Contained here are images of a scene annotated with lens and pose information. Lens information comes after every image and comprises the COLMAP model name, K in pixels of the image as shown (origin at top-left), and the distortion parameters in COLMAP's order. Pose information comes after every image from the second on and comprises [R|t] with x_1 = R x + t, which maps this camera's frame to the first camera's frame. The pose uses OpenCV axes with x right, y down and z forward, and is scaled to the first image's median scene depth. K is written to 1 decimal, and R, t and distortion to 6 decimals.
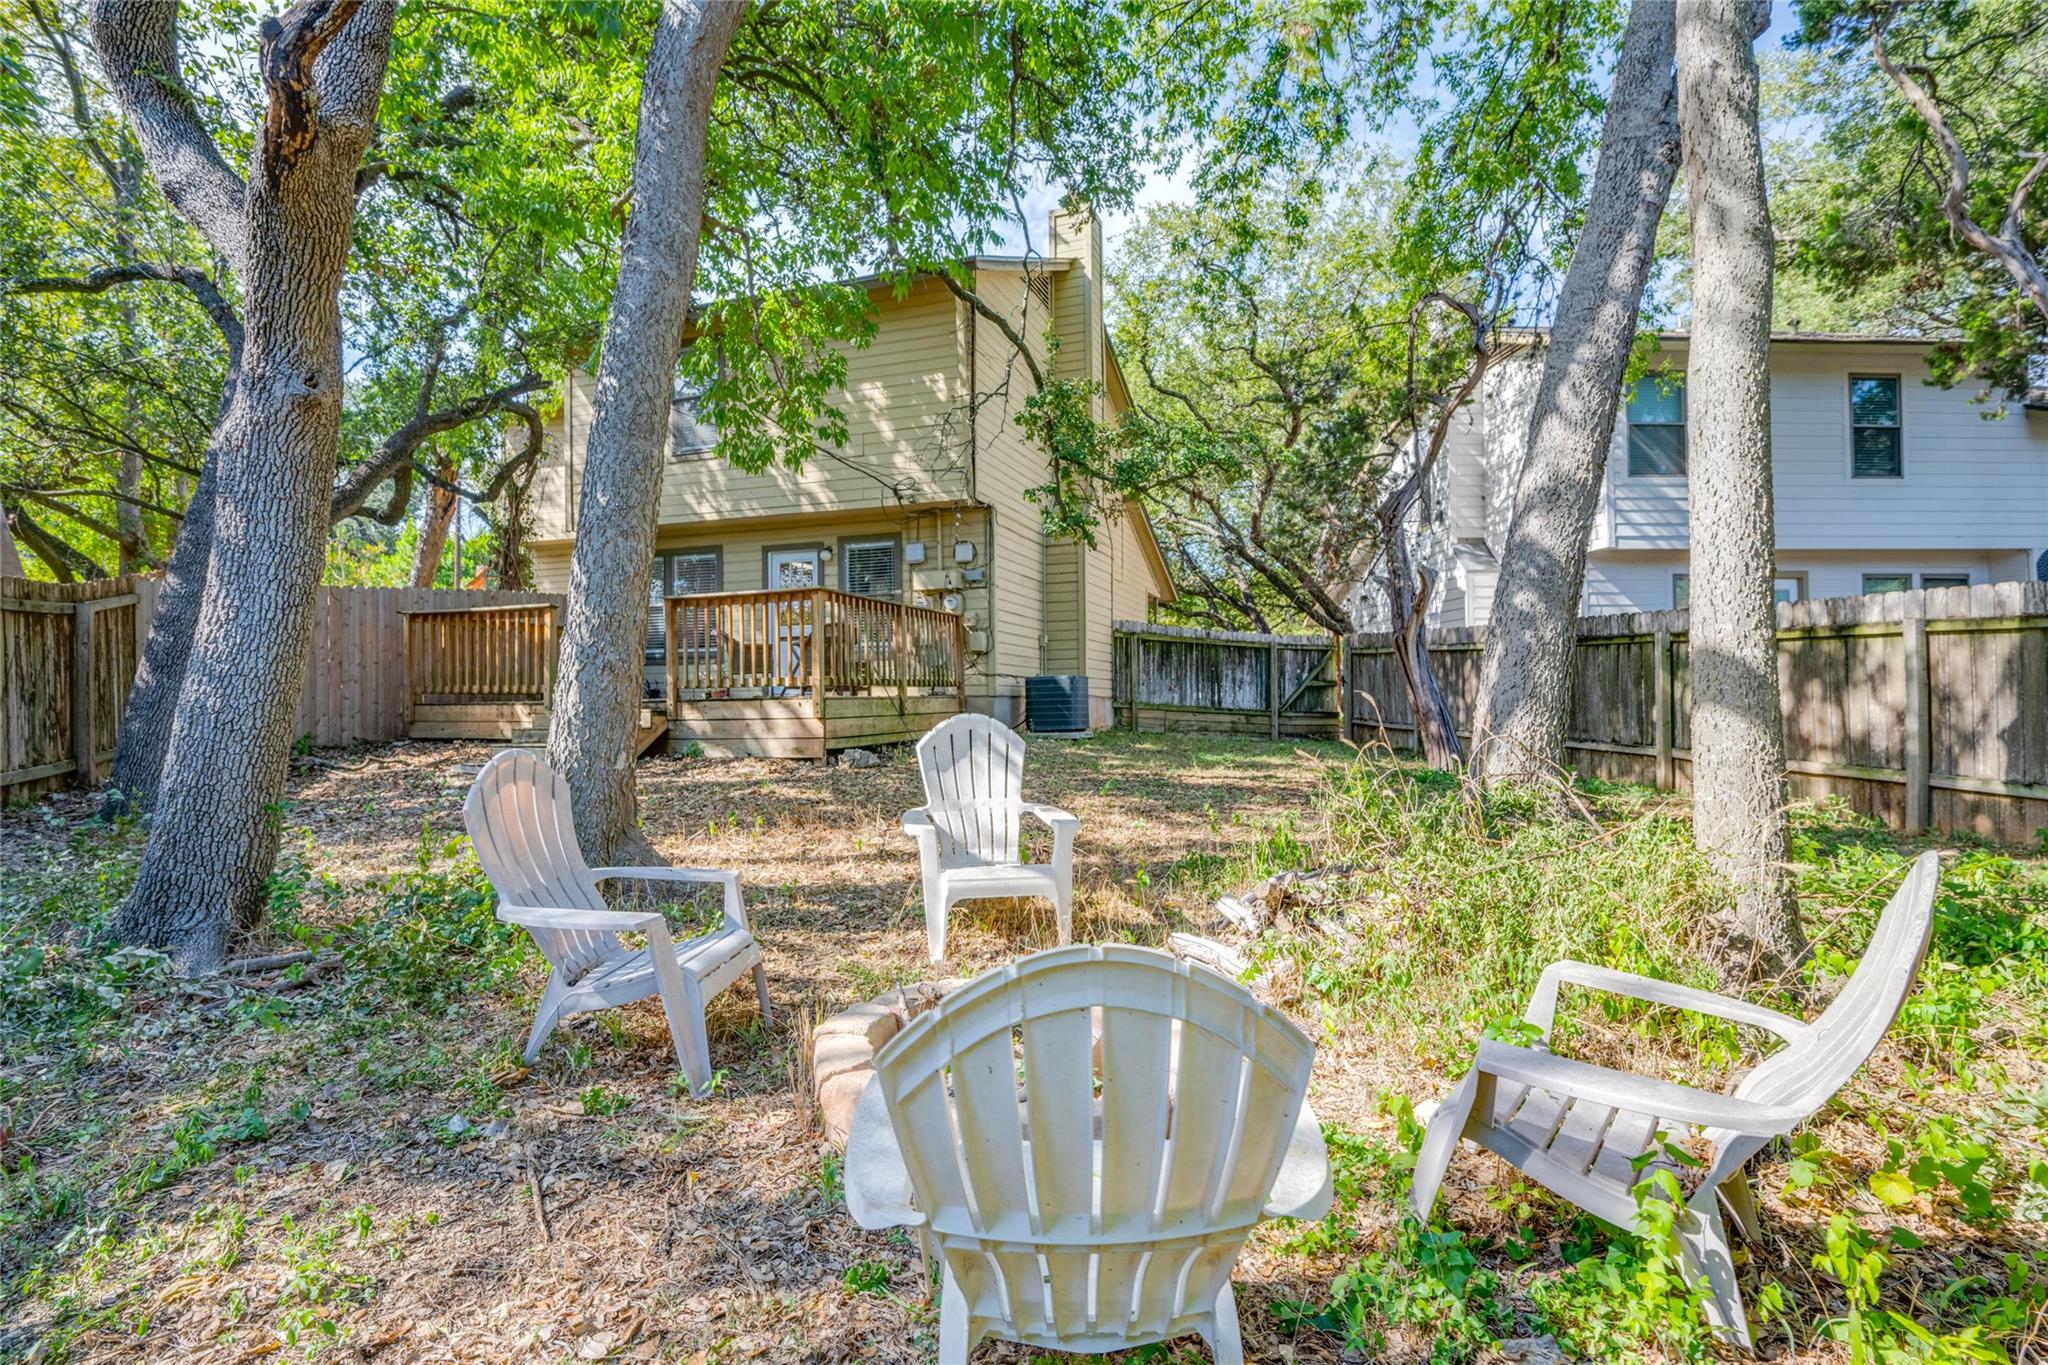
lens RADIAL K [[974.7, 0, 1009.4], [0, 974.7, 690.1], [0, 0, 1]] dist [-0.000043, -0.000734]
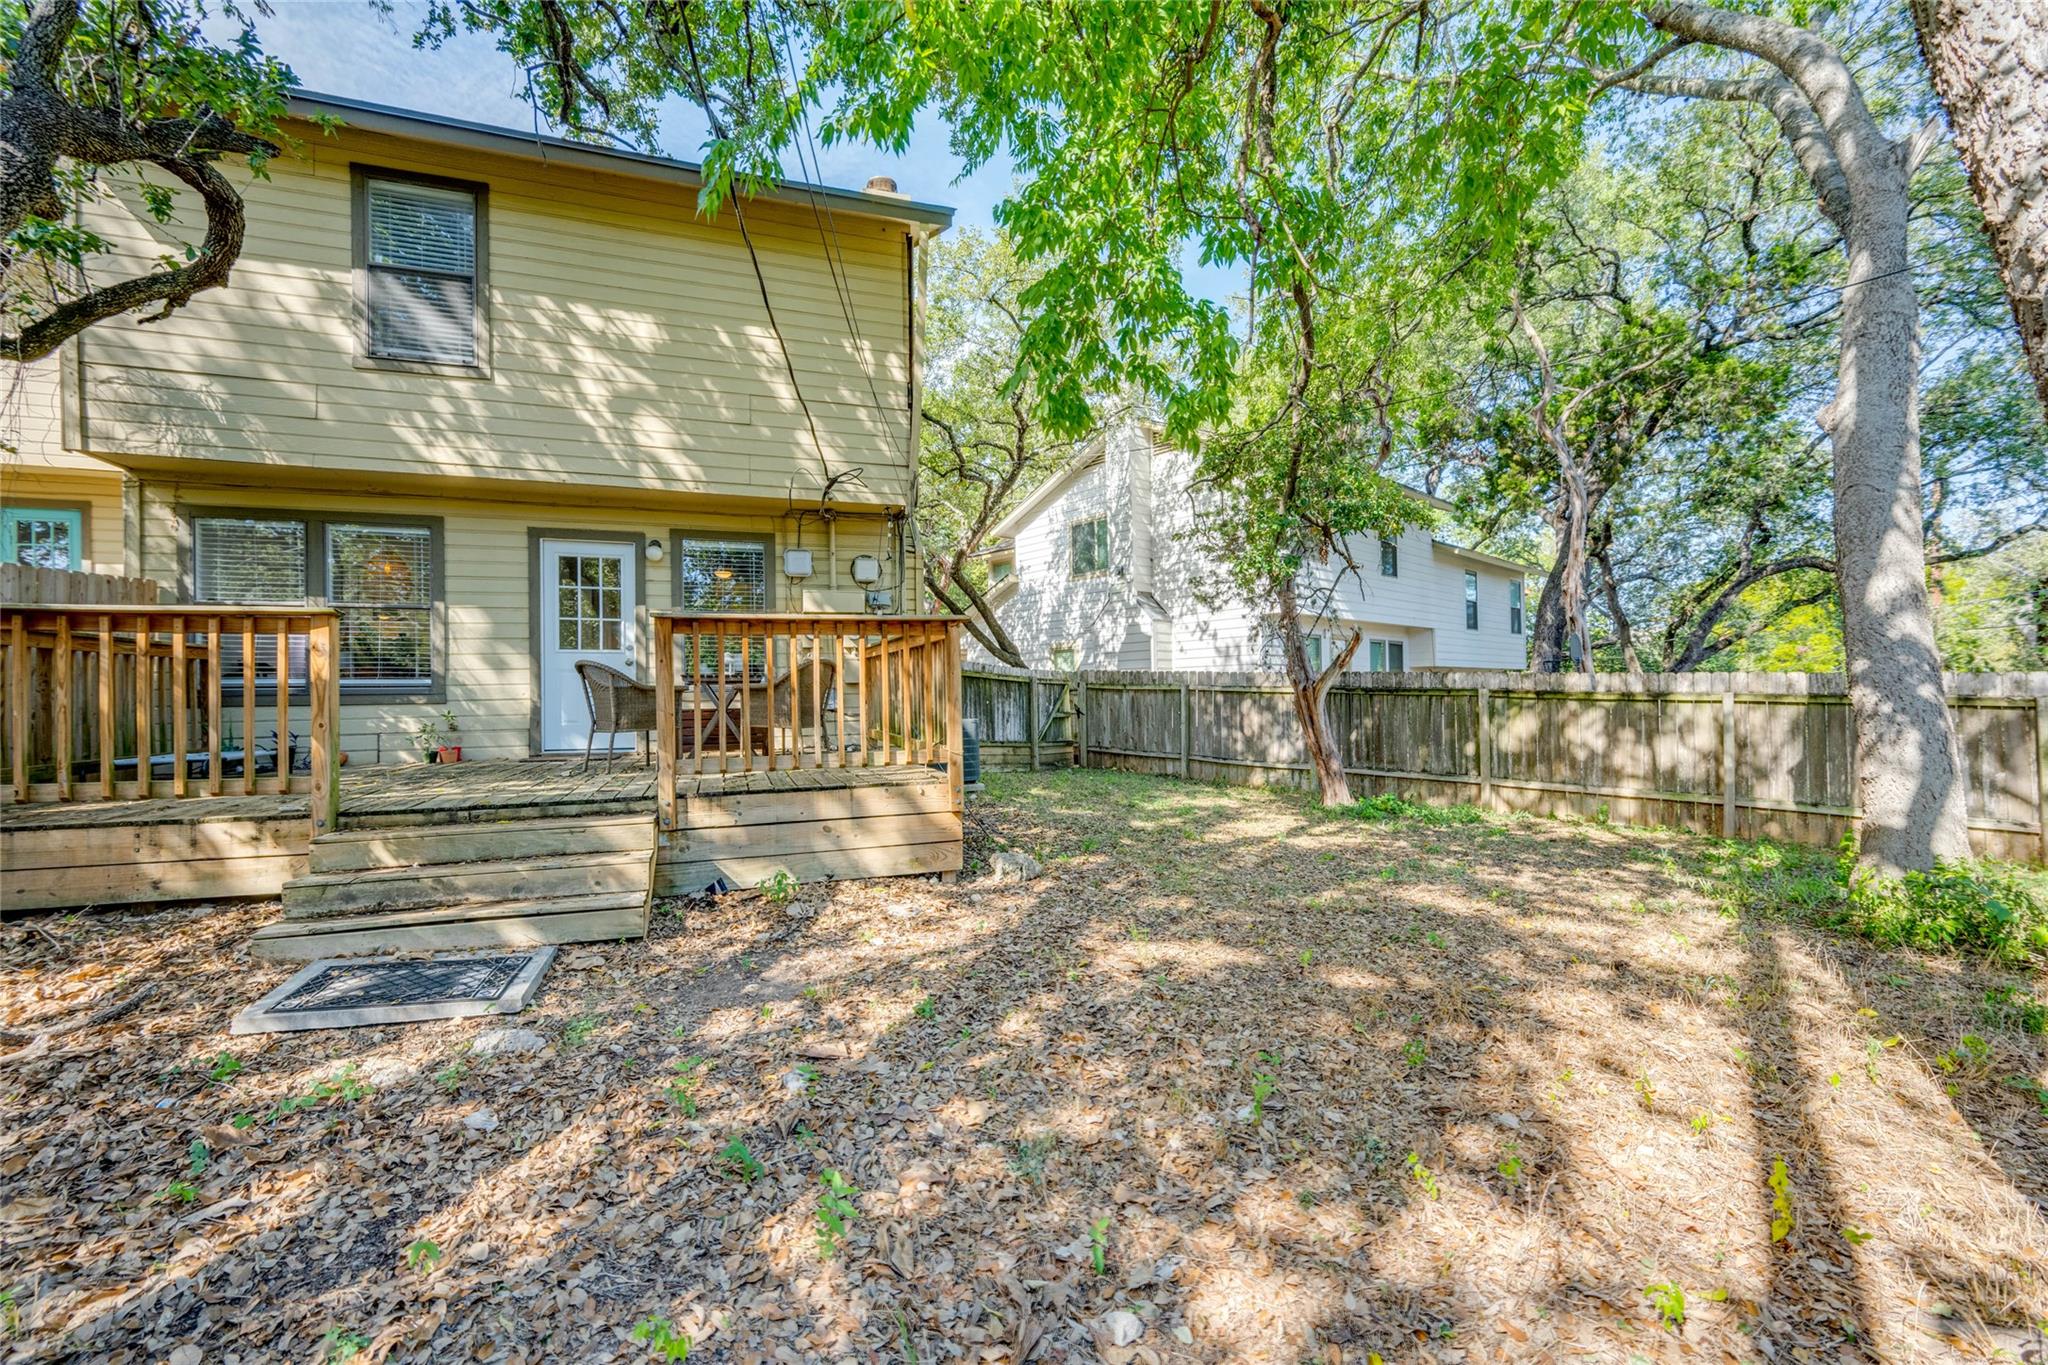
lens RADIAL K [[857.1, 0, 1042.0], [0, 857.1, 692.1], [0, 0, 1]] dist [0.000162, -0.000078]
pose [[0.761511, 0.001545, 0.648151, -0.580703], [0.000130, 0.999997, -0.002537, -0.055523], [-0.648152, 0.002016, 0.761508, 0.537622]]
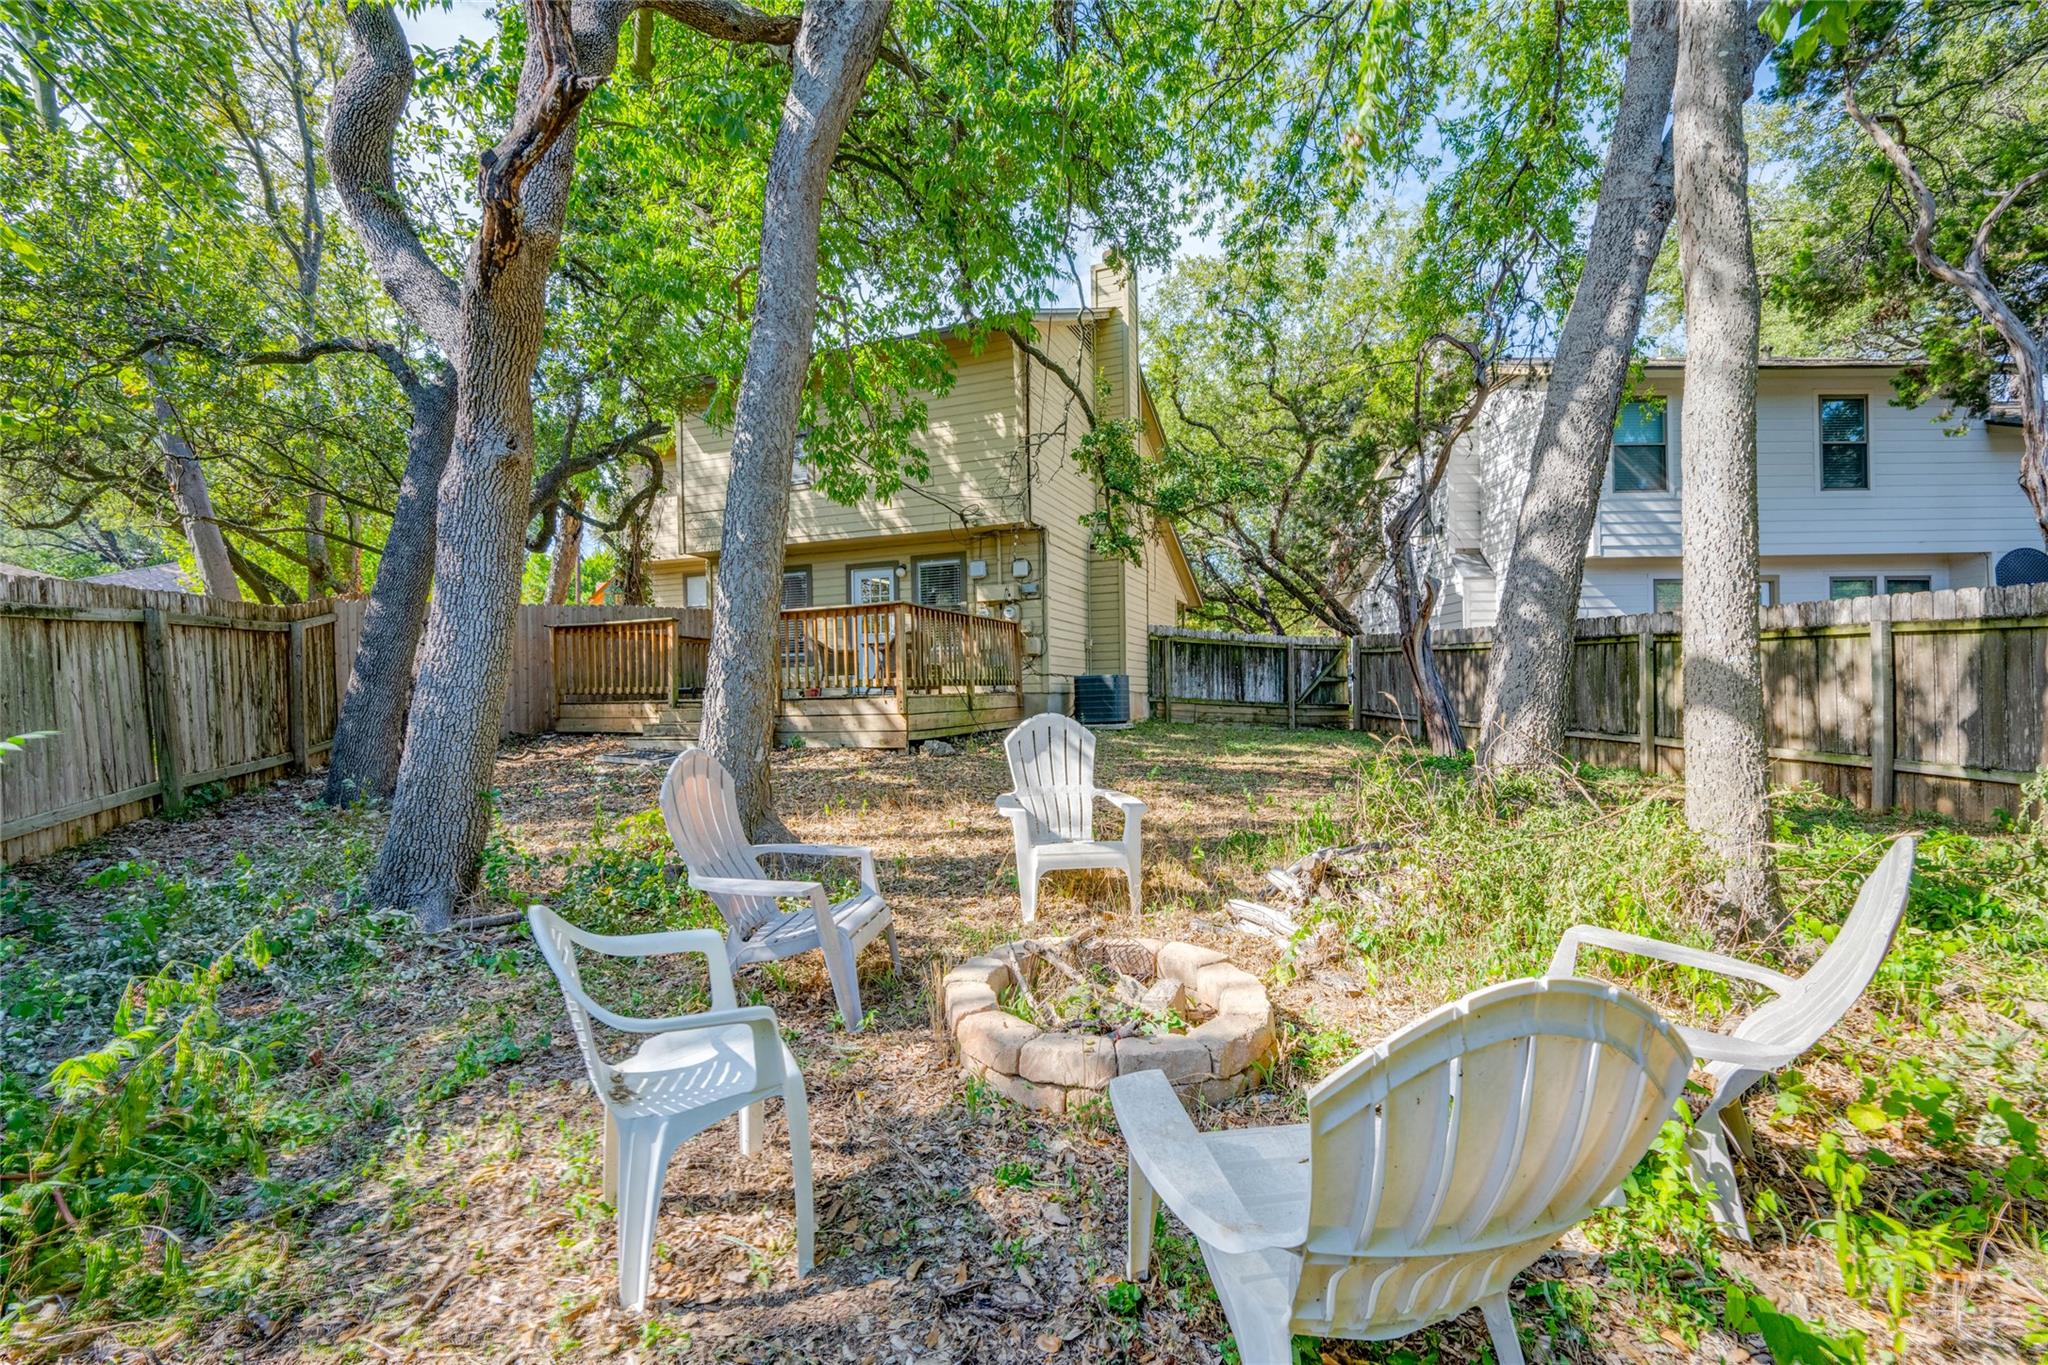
lens RADIAL K [[857.1, 0, 1012.1], [0, 857.1, 697.7], [0, 0, 1]] dist [0.000162, -0.000078]
pose [[0.999158, -0.006053, -0.040568, -0.024246], [0.006685, 0.999858, 0.015446, -0.006254], [0.040469, -0.015704, 0.999057, -0.021235]]
